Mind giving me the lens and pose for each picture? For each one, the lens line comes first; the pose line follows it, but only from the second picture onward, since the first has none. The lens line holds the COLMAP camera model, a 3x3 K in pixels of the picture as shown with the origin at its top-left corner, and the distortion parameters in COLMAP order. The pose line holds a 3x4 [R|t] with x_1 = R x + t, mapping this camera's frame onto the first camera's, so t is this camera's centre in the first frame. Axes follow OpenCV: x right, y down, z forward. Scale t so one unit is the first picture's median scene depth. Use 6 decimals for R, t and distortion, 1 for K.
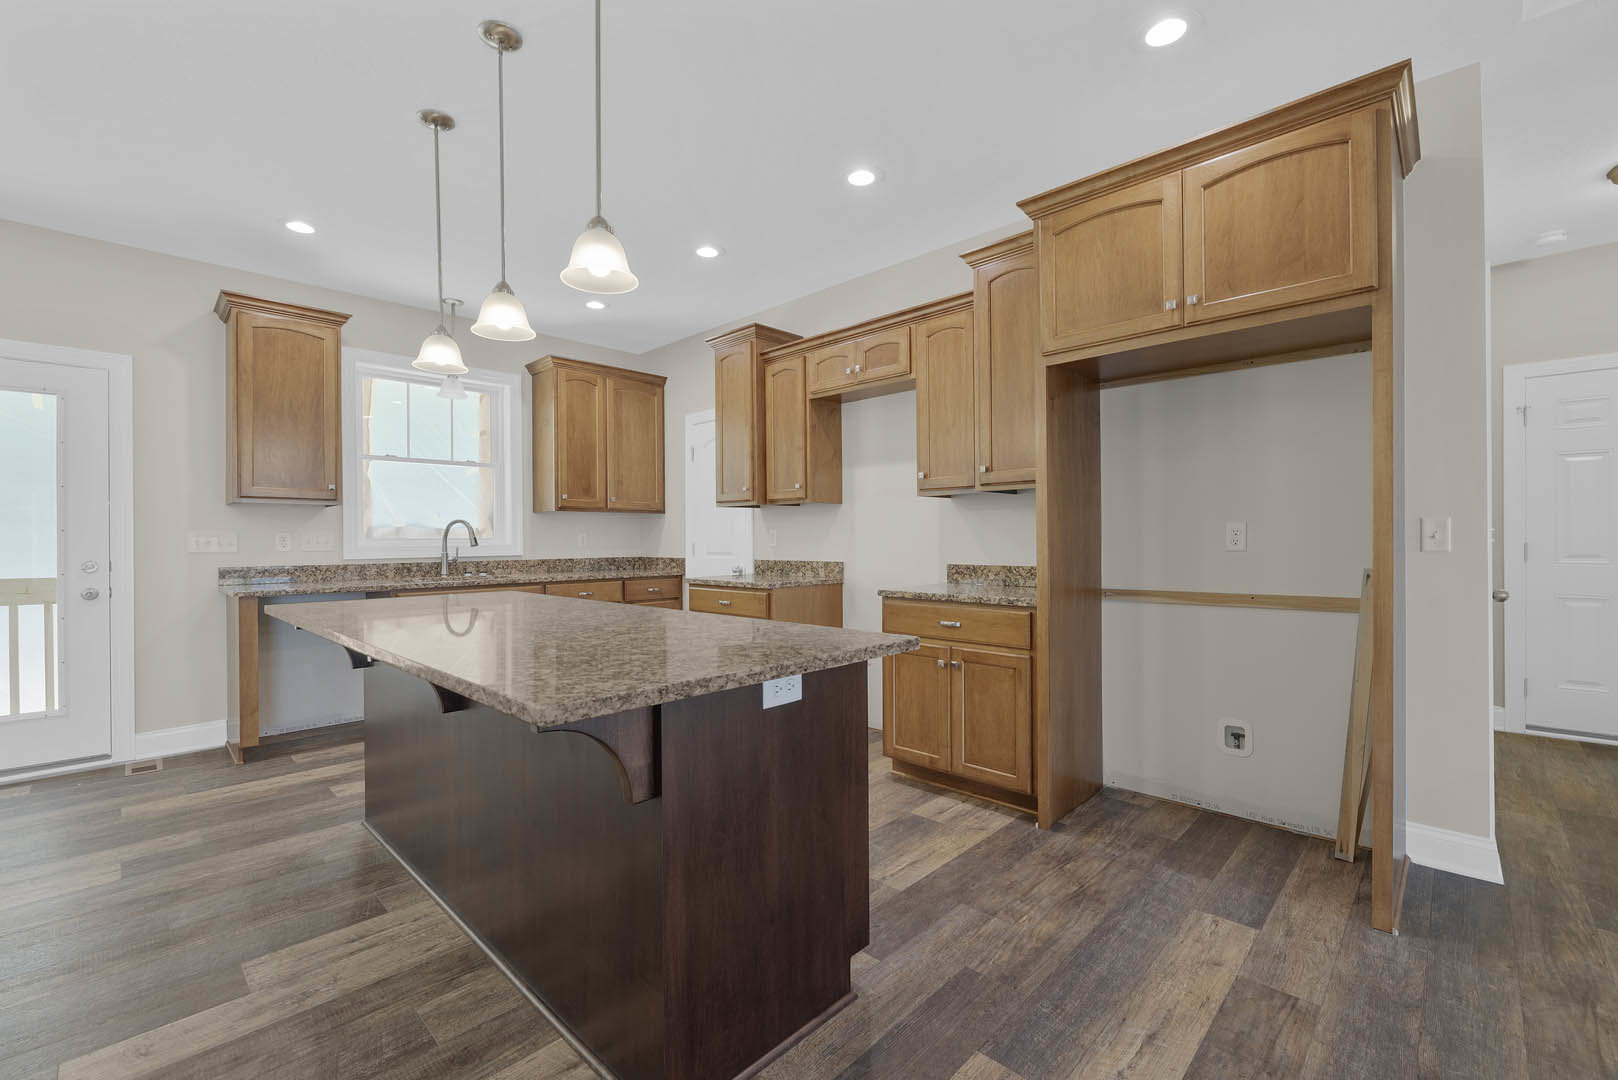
lens RADIAL K [[683.3, 0, 805.3], [0, 683.3, 539.8], [0, 0, 1]] dist [0.000245, -0.000395]
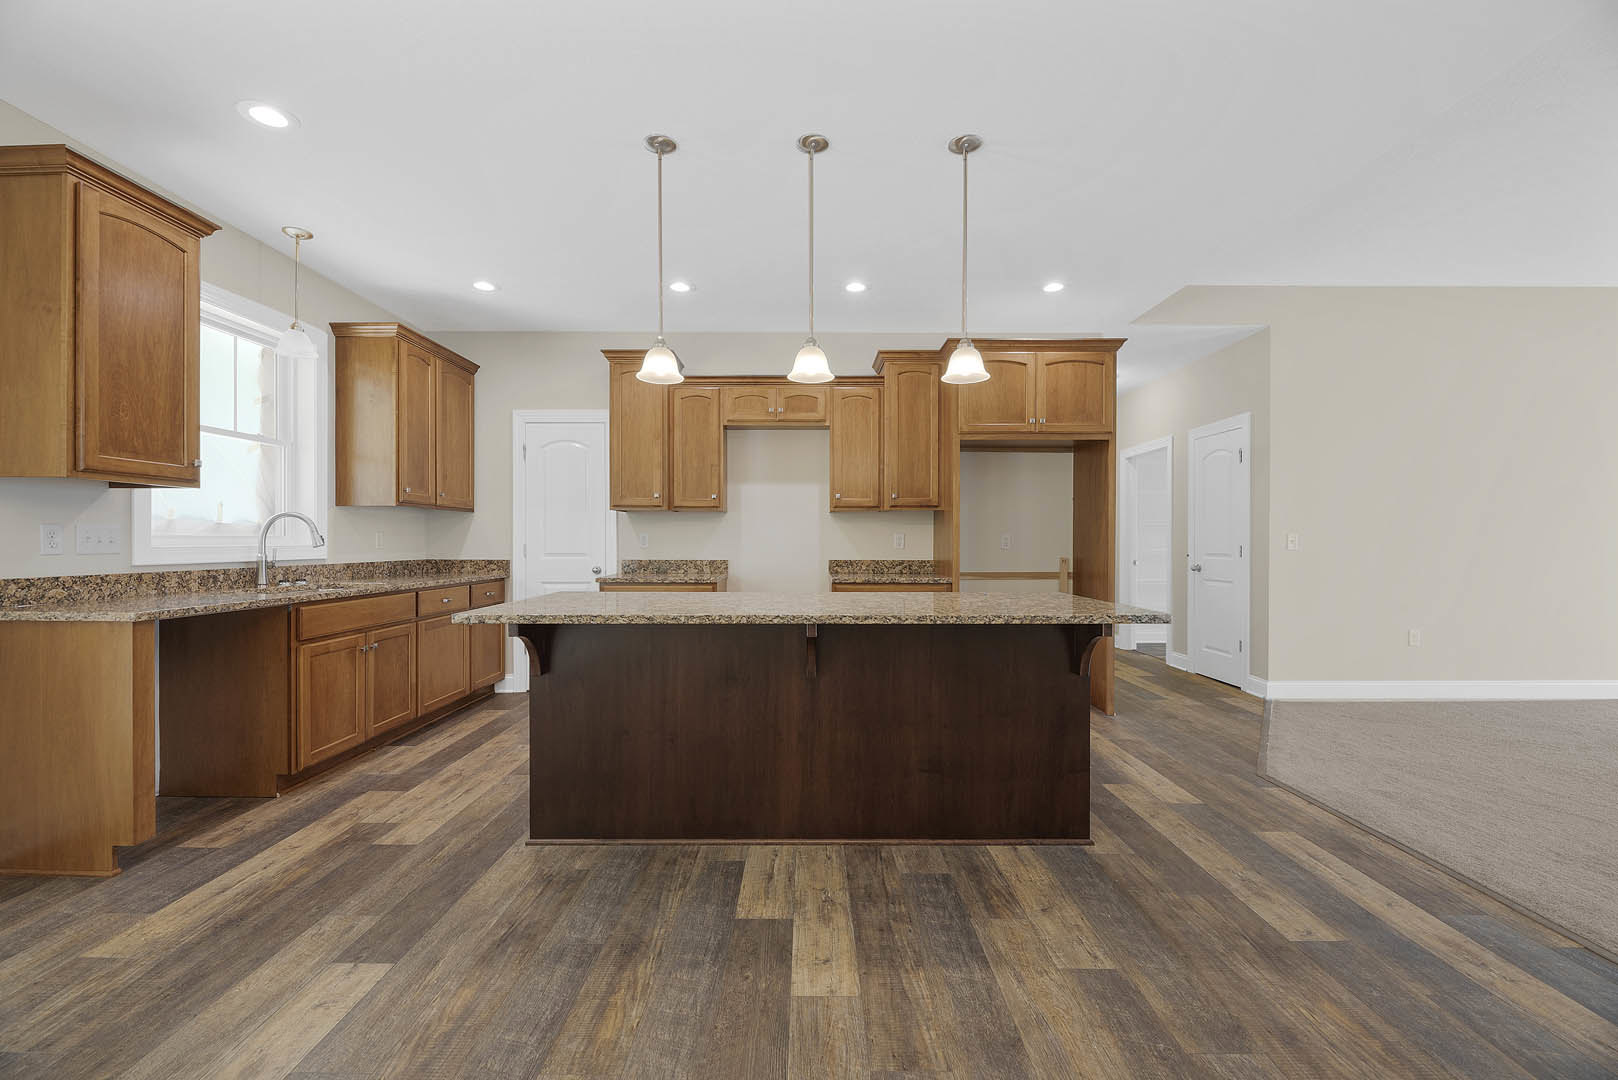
lens RADIAL K [[652.1, 0, 803.7], [0, 652.1, 543.9], [0, 0, 1]] dist [-0.003211, -0.000766]
pose [[0.718231, 0.004966, 0.695787, -0.712200], [-0.005145, 0.999985, -0.001825, 0.005281], [-0.695785, -0.002269, 0.718246, 0.076930]]
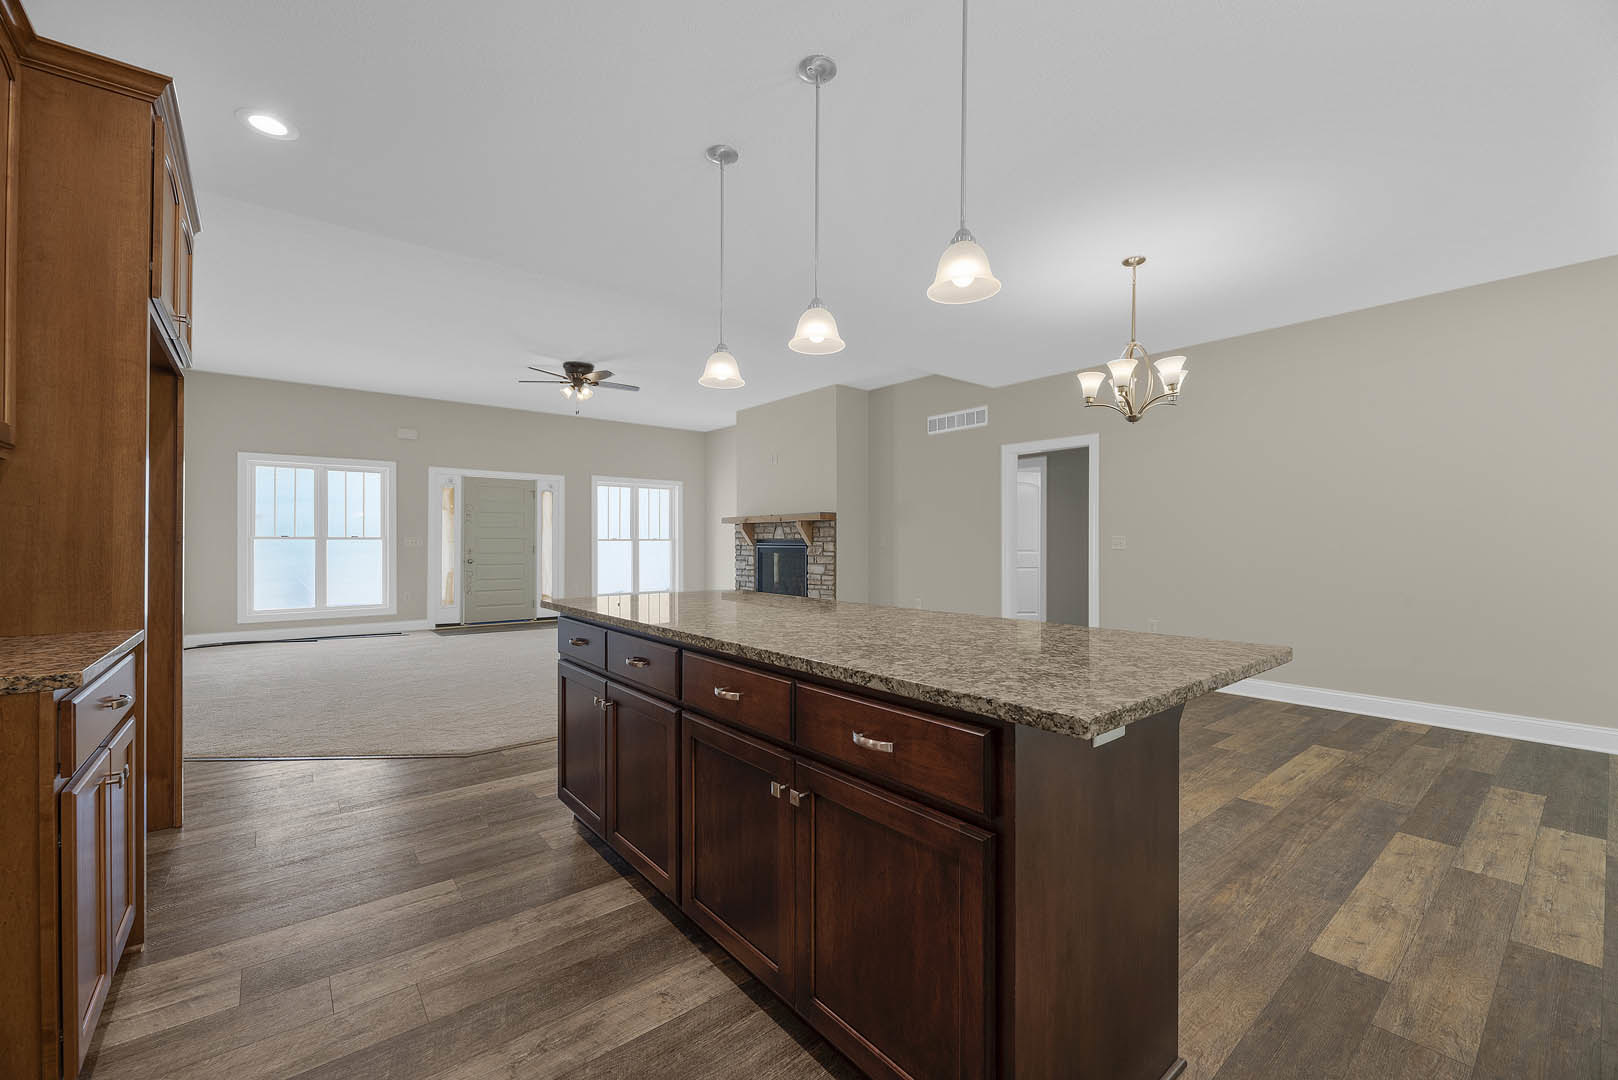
lens RADIAL K [[655.0, 0, 805.2], [0, 655.0, 537.0], [0, 0, 1]] dist [-0.003022, -0.000659]
pose [[-0.993105, 0.004909, 0.117127, -0.297884], [0.004505, 0.999983, -0.003712, -0.000117], [-0.117143, -0.003159, -0.993110, 1.107653]]
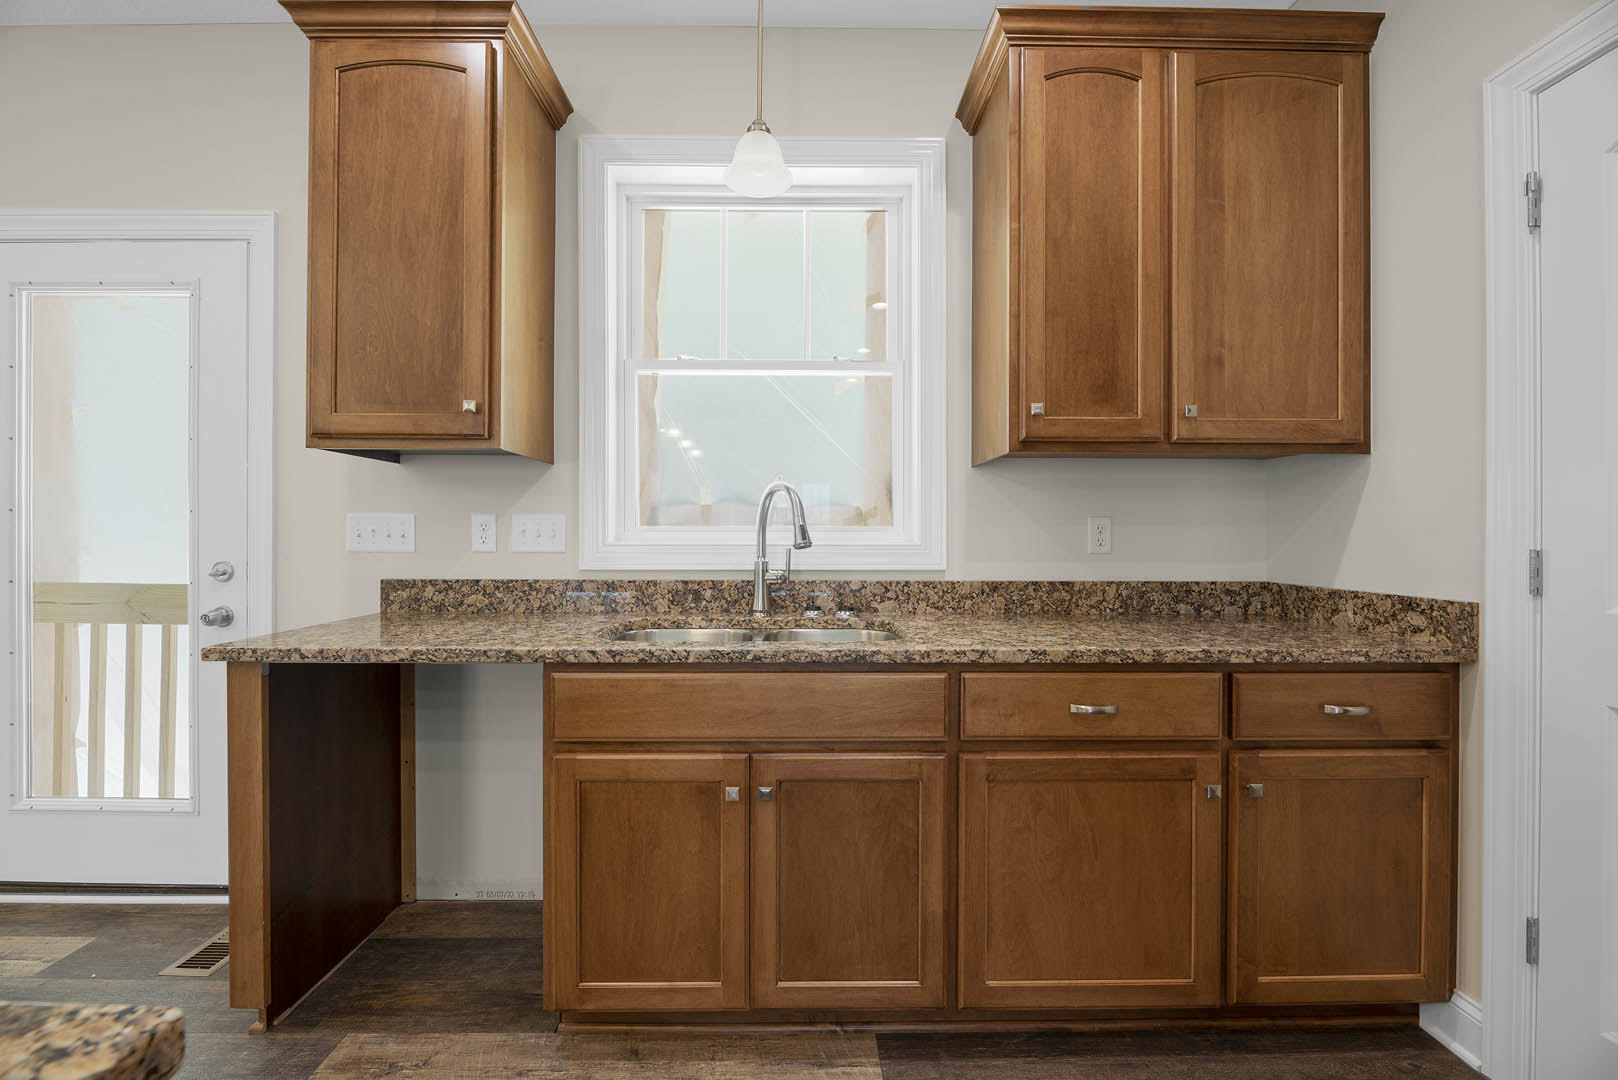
lens RADIAL K [[655.0, 0, 805.2], [0, 655.0, 537.0], [0, 0, 1]] dist [-0.003022, -0.000659]
pose [[0.708771, 0.010059, -0.705367, -0.252591], [-0.009344, 0.999944, 0.004871, 0.001864], [0.705377, 0.003139, 0.708826, 0.859679]]
